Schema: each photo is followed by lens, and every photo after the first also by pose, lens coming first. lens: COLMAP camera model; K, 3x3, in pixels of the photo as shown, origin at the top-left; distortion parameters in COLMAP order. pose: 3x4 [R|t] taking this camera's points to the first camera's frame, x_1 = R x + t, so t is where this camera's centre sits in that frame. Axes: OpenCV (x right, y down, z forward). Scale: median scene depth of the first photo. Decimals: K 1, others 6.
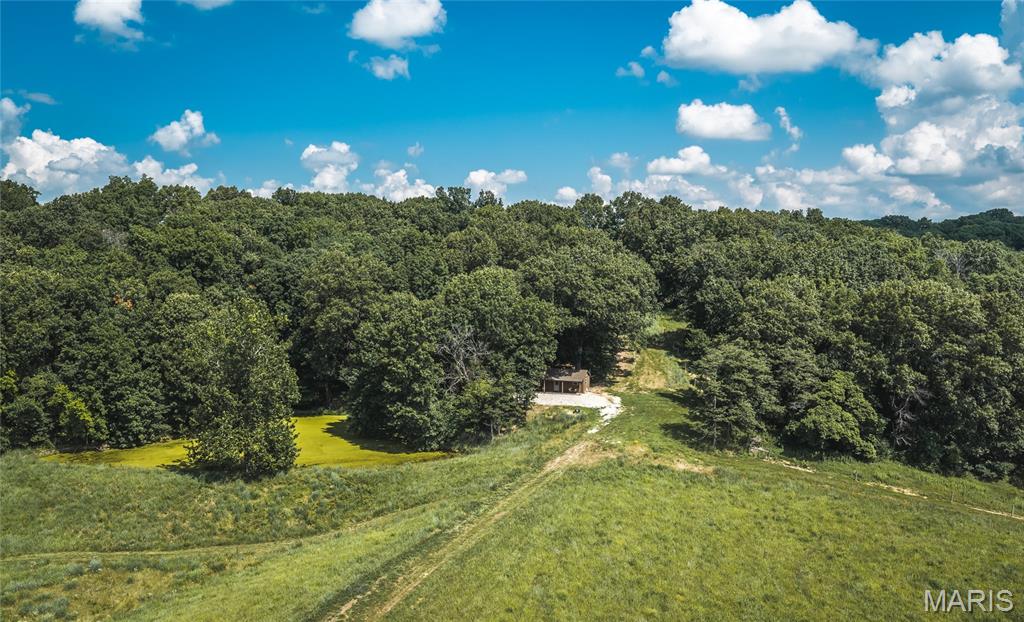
lens RADIAL K [[850.2, 0, 511.2], [0, 850.2, 312.3], [0, 0, 1]] dist [-0.003106, -0.017102]
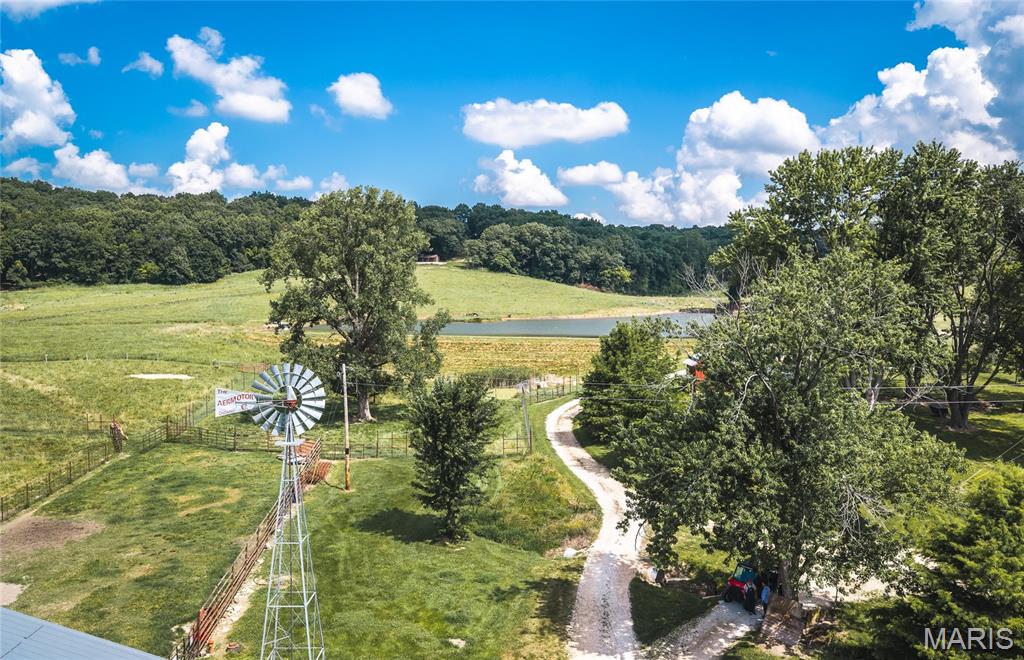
lens RADIAL K [[814.4, 0, 513.2], [0, 814.4, 327.4], [0, 0, 1]] dist [-0.012387, -0.011026]
pose [[0.998830, 0.004328, 0.048165, 0.220306], [-0.003507, 0.999847, -0.017124, 0.372416], [-0.048232, 0.016935, 0.998693, -1.881173]]
